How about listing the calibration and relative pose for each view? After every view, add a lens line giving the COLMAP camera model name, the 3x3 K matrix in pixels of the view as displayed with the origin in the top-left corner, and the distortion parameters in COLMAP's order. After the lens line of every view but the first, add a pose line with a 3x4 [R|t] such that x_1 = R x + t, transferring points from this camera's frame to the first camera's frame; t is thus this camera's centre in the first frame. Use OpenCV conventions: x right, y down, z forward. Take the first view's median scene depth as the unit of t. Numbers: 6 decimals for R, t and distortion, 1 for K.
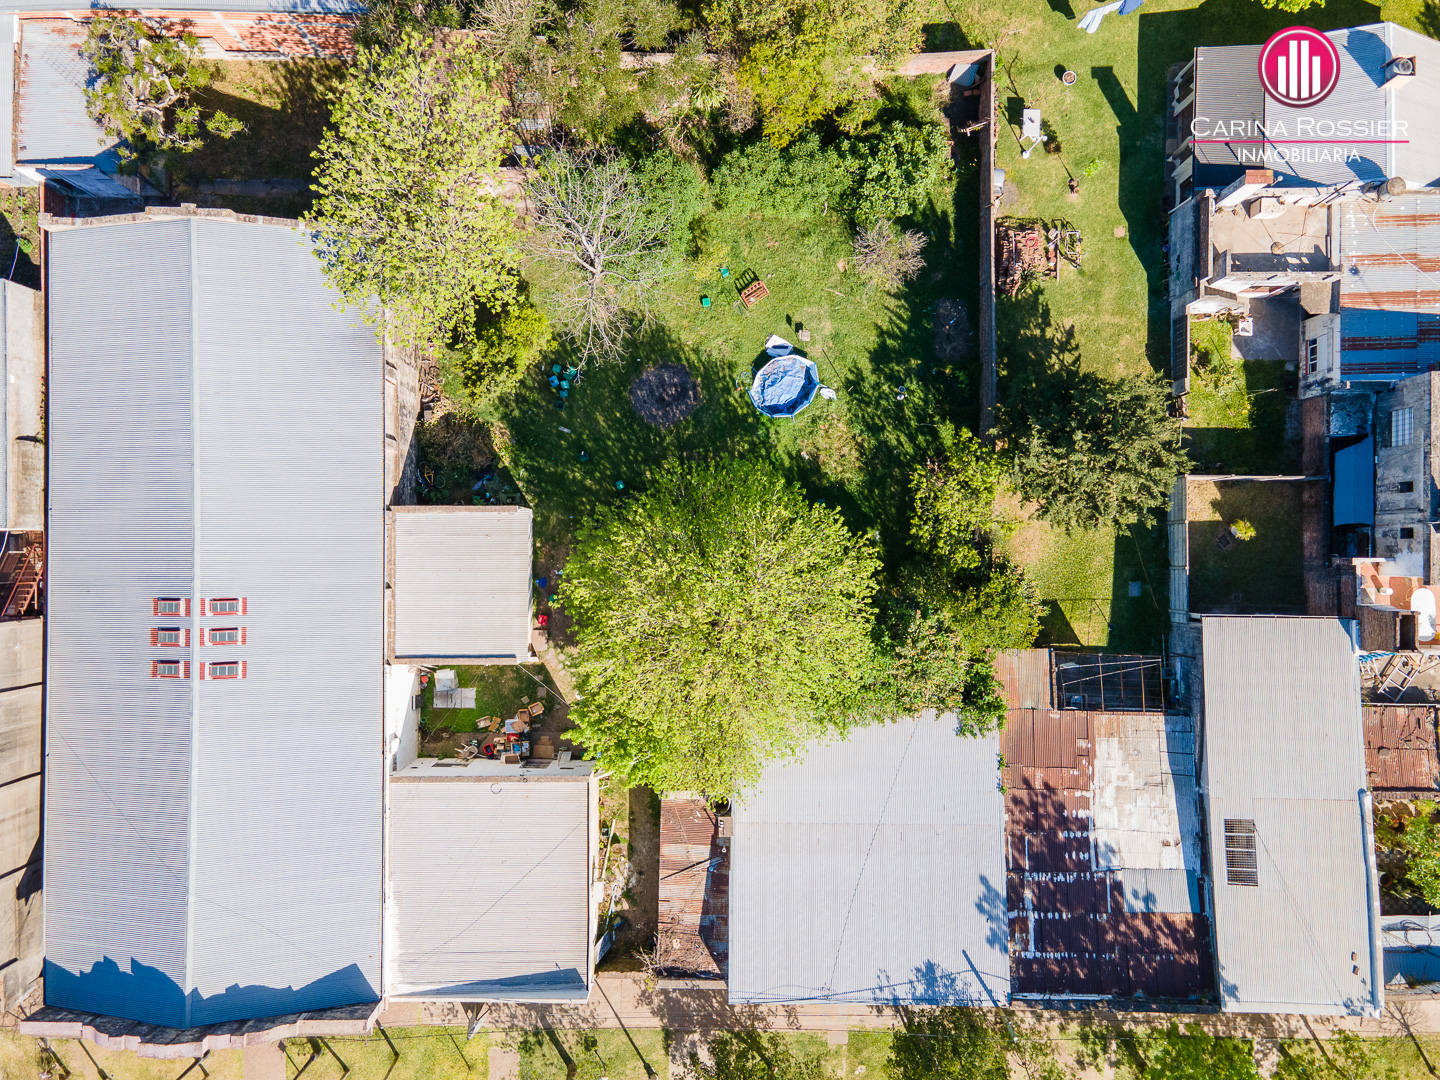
lens RADIAL K [[1075.4, 0, 723.1], [0, 1075.4, 545.8], [0, 0, 1]] dist [0.045735, 0.005255]
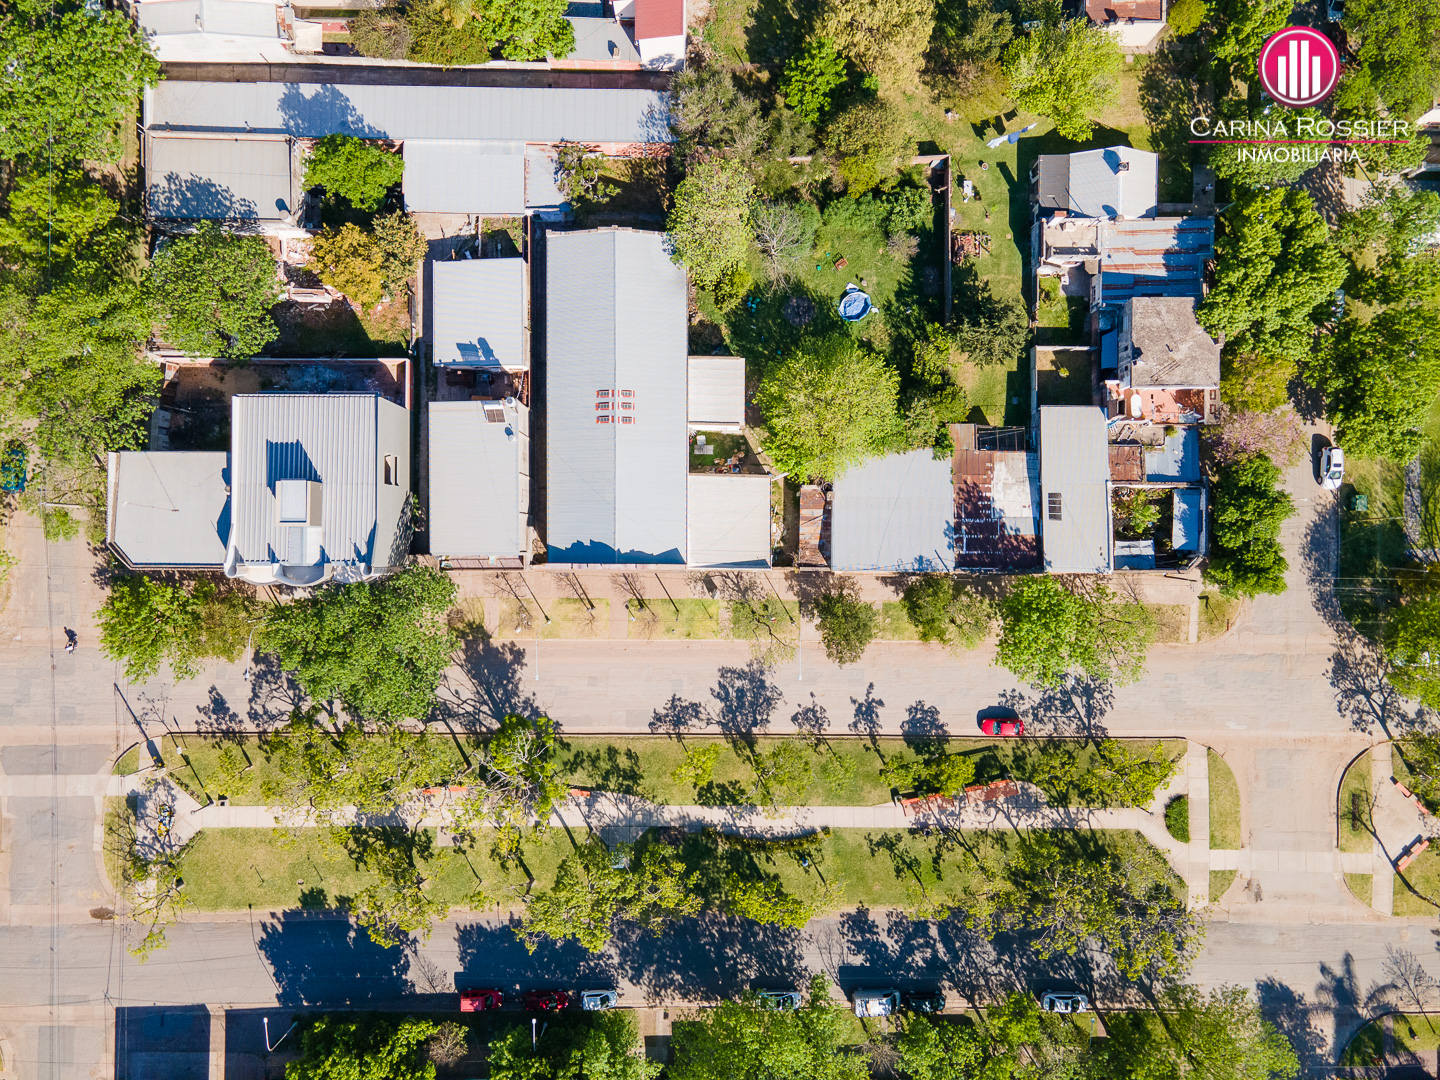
lens RADIAL K [[1075.4, 0, 724.6], [0, 1075.4, 541.8], [0, 0, 1]] dist [0.045735, 0.005255]
pose [[0.999991, 0.001114, 0.004043, -0.227144], [-0.001105, 0.999997, -0.002204, 0.350486], [-0.004045, 0.002200, 0.999989, -1.245893]]
